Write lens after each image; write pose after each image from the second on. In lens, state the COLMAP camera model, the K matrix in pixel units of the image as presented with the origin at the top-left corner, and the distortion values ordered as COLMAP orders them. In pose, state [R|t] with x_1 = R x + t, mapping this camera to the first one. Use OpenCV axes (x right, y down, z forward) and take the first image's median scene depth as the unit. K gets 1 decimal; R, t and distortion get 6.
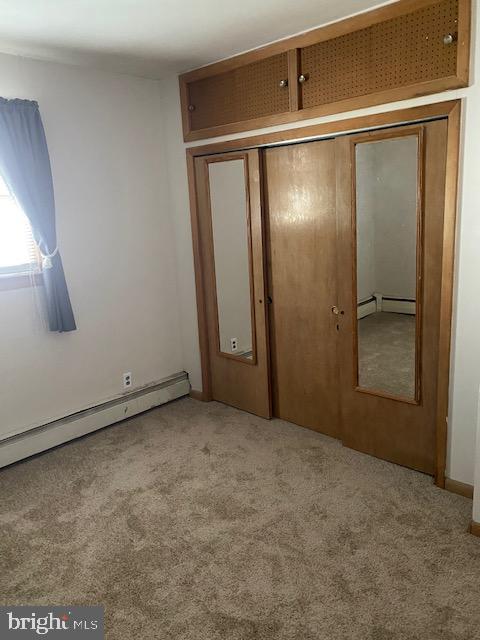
lens RADIAL K [[484.9, 0, 239.3], [0, 484.9, 318.1], [0, 0, 1]] dist [0.012731, -0.039950]
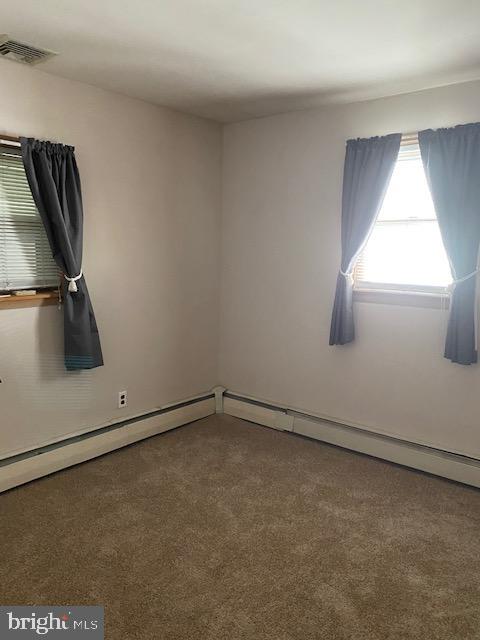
lens RADIAL K [[484.9, 0, 238.6], [0, 484.9, 321.2], [0, 0, 1]] dist [0.012731, -0.039950]
pose [[0.053432, 0.193006, -0.979742, 0.563517], [-0.229891, 0.957166, 0.176021, -0.127502], [0.971749, 0.215828, 0.095514, 0.523464]]
